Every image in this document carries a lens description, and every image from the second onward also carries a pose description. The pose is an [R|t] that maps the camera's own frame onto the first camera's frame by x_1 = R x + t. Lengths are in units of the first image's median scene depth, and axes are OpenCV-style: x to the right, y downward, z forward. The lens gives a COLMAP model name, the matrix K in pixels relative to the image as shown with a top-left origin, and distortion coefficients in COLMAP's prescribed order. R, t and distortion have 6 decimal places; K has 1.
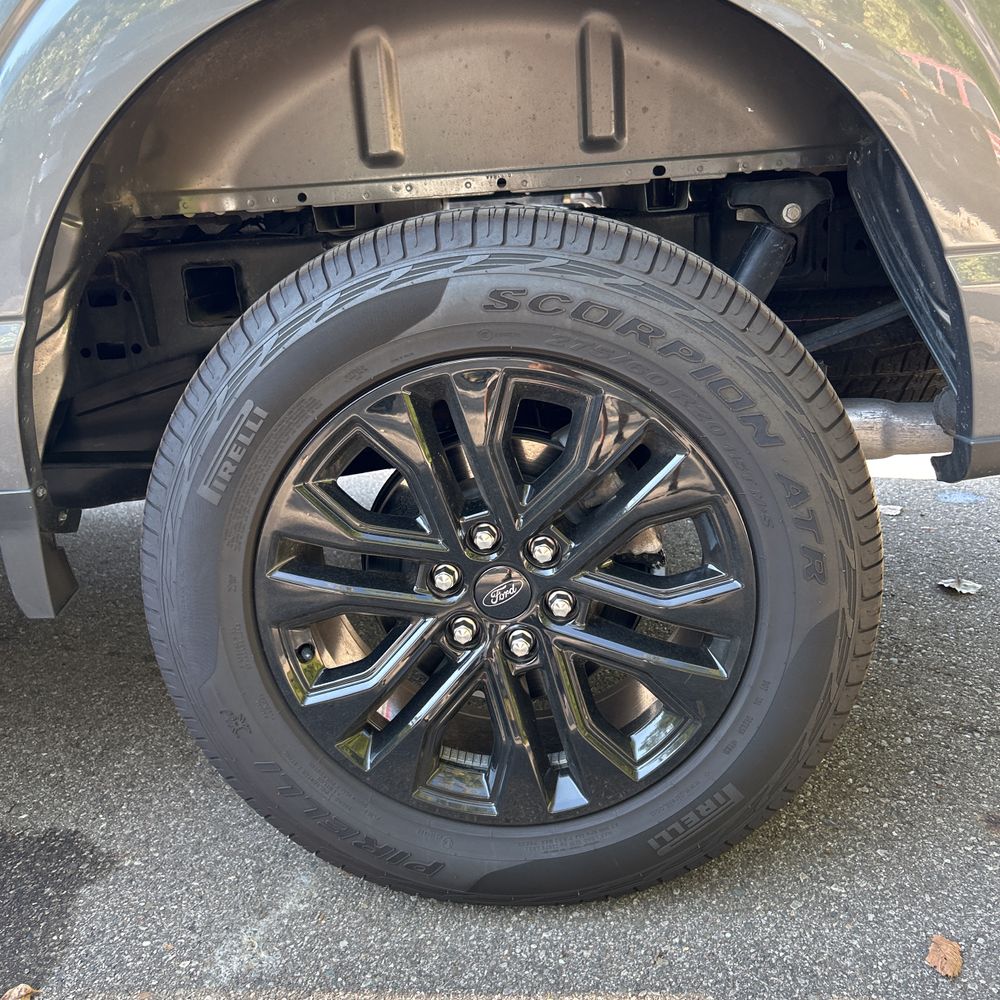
lens RADIAL K [[1001.9, 0, 497.1], [0, 1001.9, 502.5], [0, 0, 1]] dist [0.018297, -0.012480]
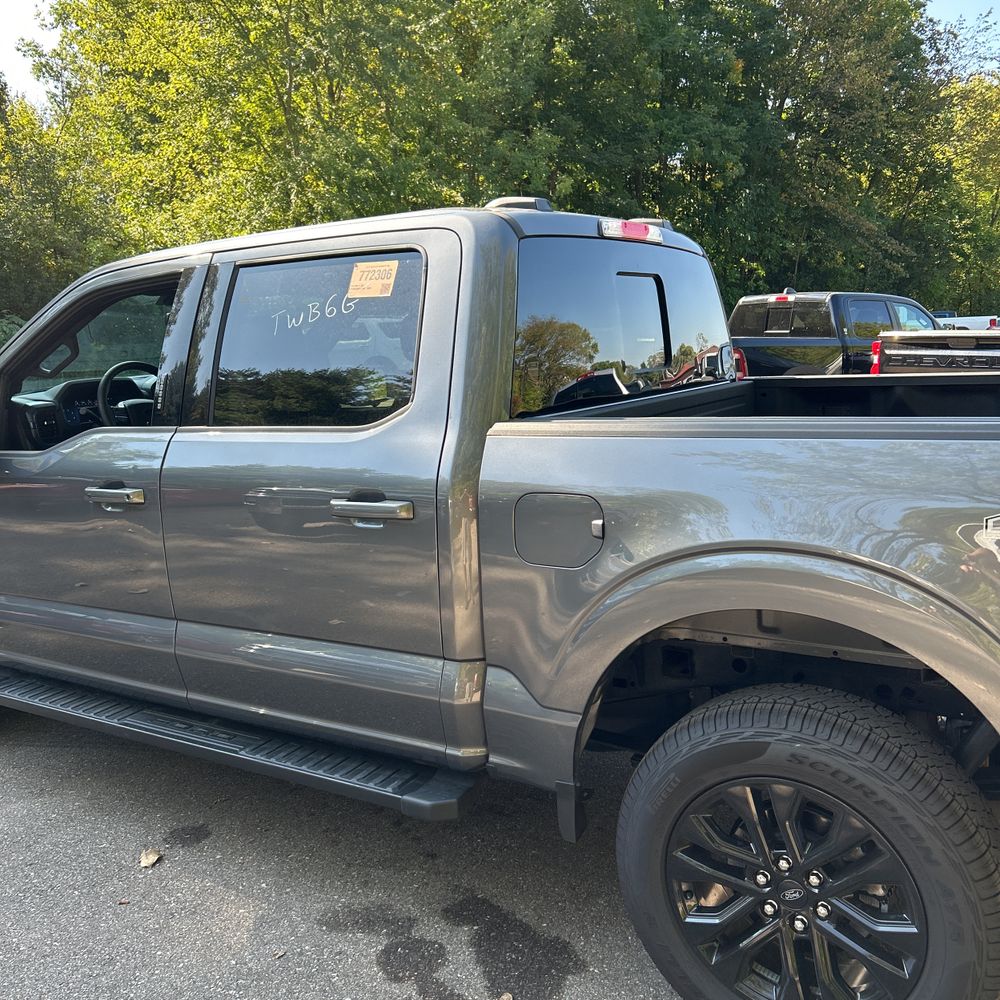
lens RADIAL K [[1001.9, 0, 497.1], [0, 1001.9, 502.5], [0, 0, 1]] dist [0.018297, -0.012480]
pose [[0.875133, 0.098451, -0.473762, 0.360118], [-0.138176, 0.989161, -0.049684, -0.490754], [0.463735, 0.108942, 0.879250, -1.056993]]
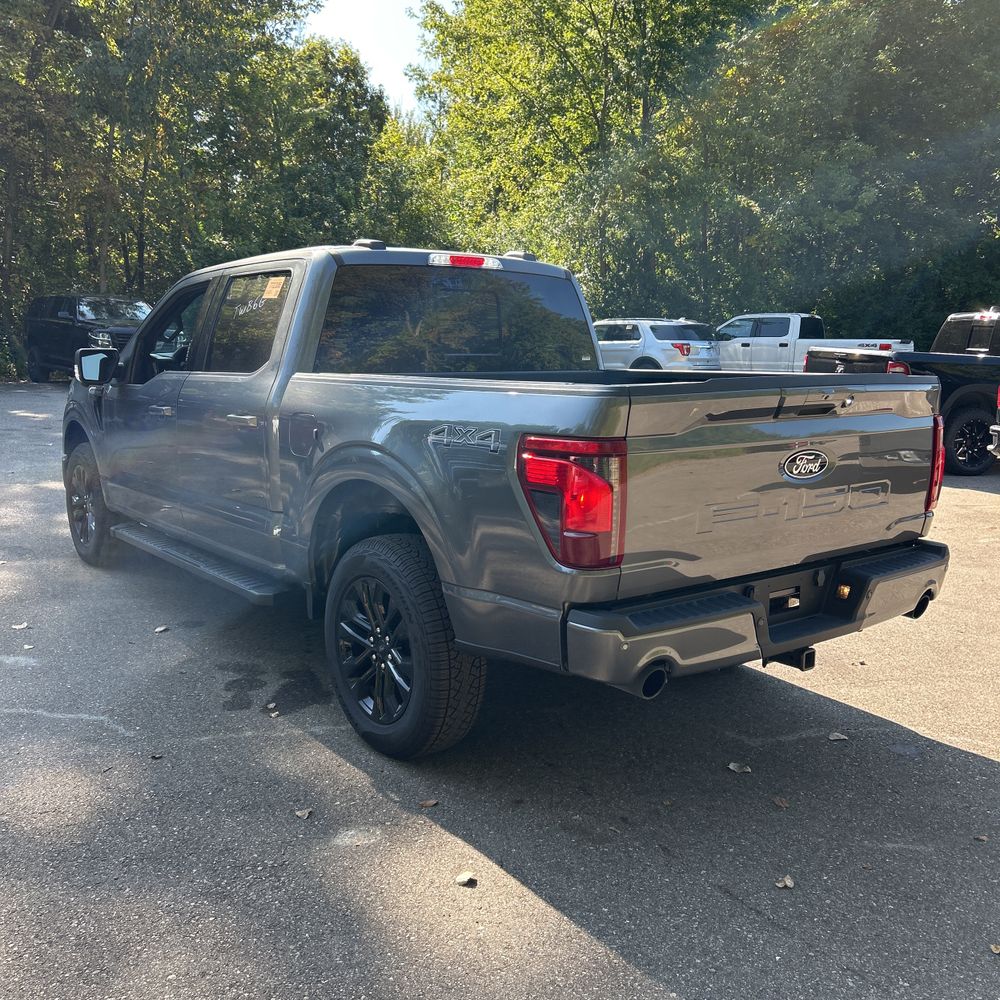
lens RADIAL K [[1000.1, 0, 494.3], [0, 1000.1, 501.6], [0, 0, 1]] dist [0.033188, -0.046590]
pose [[0.654287, 0.175025, -0.735713, 2.696326], [-0.246388, 0.969104, 0.011430, -0.527319], [0.714983, 0.173793, 0.677197, -1.096833]]
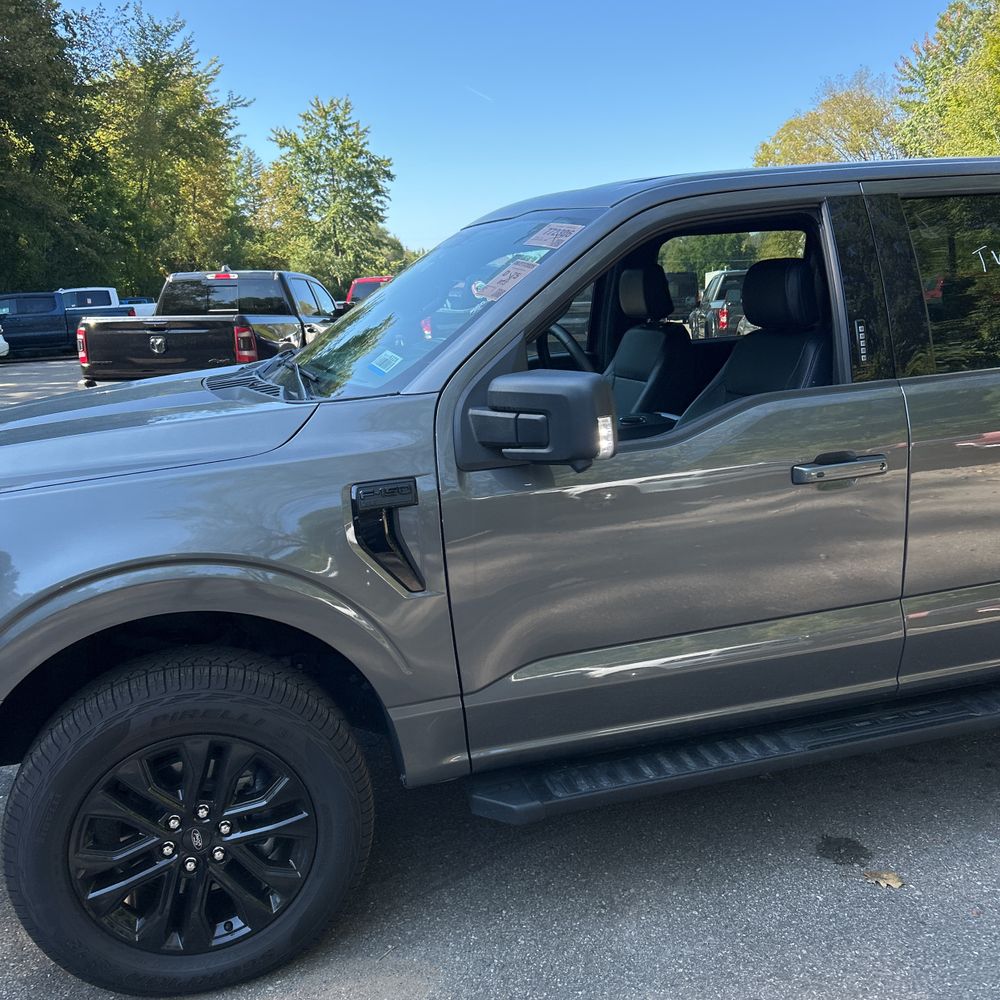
lens RADIAL K [[1002.8, 0, 485.8], [0, 1002.8, 509.2], [0, 0, 1]] dist [0.023054, -0.018611]
pose [[0.946987, -0.063417, 0.314949, -3.451429], [0.085425, 0.994738, -0.056560, -0.347200], [-0.309705, 0.080466, 0.947422, -1.018745]]
